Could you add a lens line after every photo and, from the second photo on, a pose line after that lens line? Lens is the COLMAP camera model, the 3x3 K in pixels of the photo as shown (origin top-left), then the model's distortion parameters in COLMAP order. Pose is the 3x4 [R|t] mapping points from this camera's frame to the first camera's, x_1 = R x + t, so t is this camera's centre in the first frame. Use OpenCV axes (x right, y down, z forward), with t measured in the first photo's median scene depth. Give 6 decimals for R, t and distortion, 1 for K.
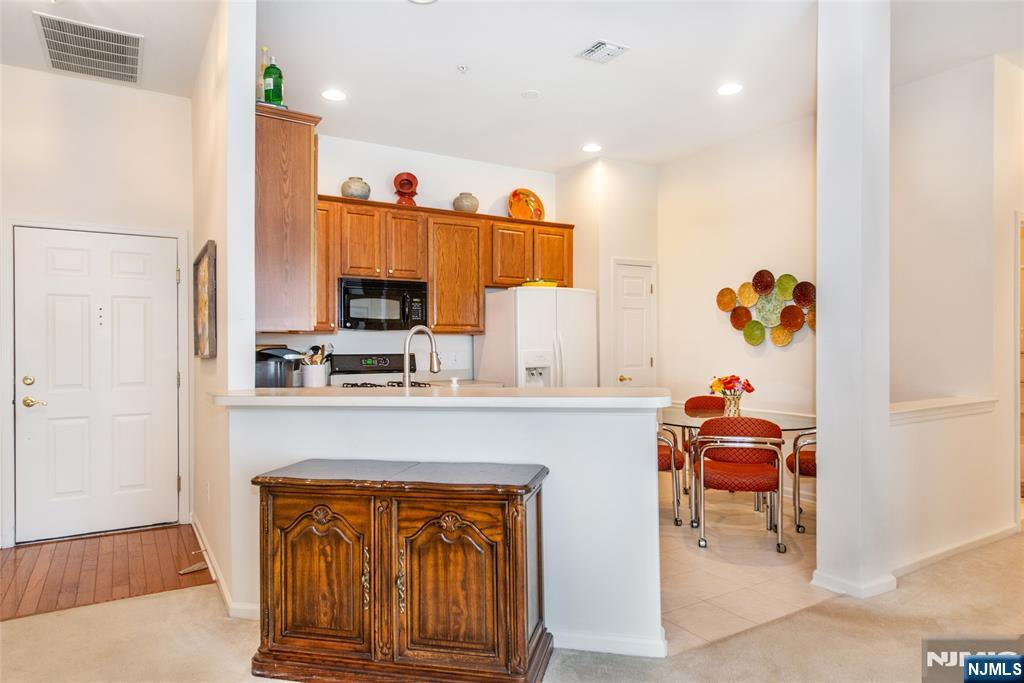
lens RADIAL K [[630.5, 0, 519.3], [0, 630.5, 344.7], [0, 0, 1]] dist [0.023423, -0.001065]
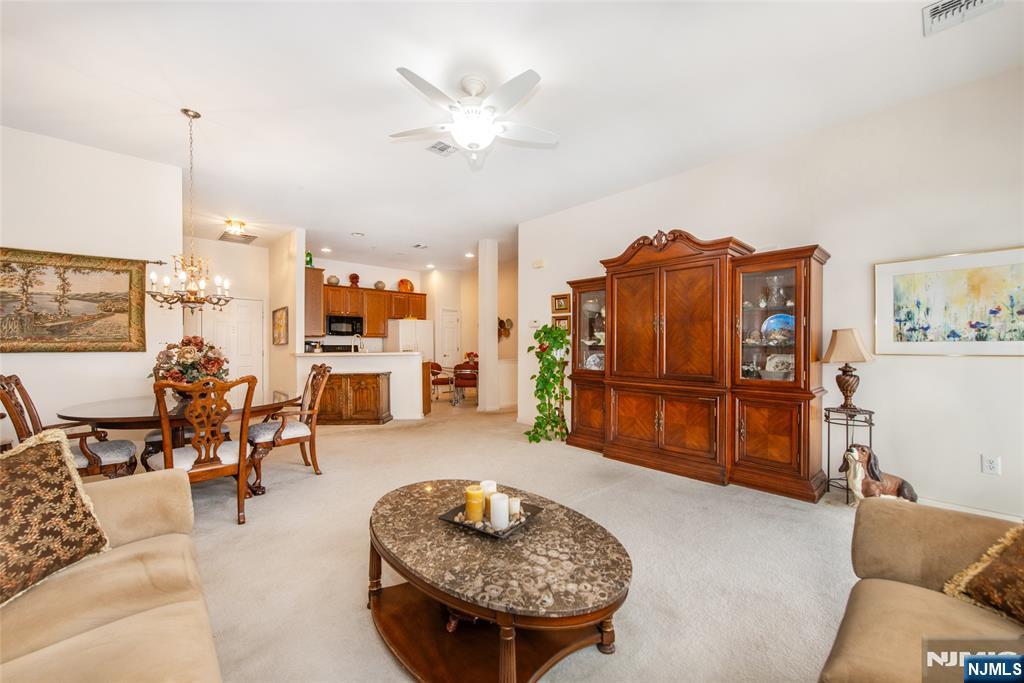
lens RADIAL K [[403.2, 0, 518.6], [0, 403.2, 345.1], [0, 0, 1]] dist [0.003092, -0.000161]
pose [[0.979987, 0.002223, 0.199051, 0.147330], [-0.001251, 0.999987, -0.005011, 0.021476], [-0.199060, 0.004661, 0.979976, -0.727049]]
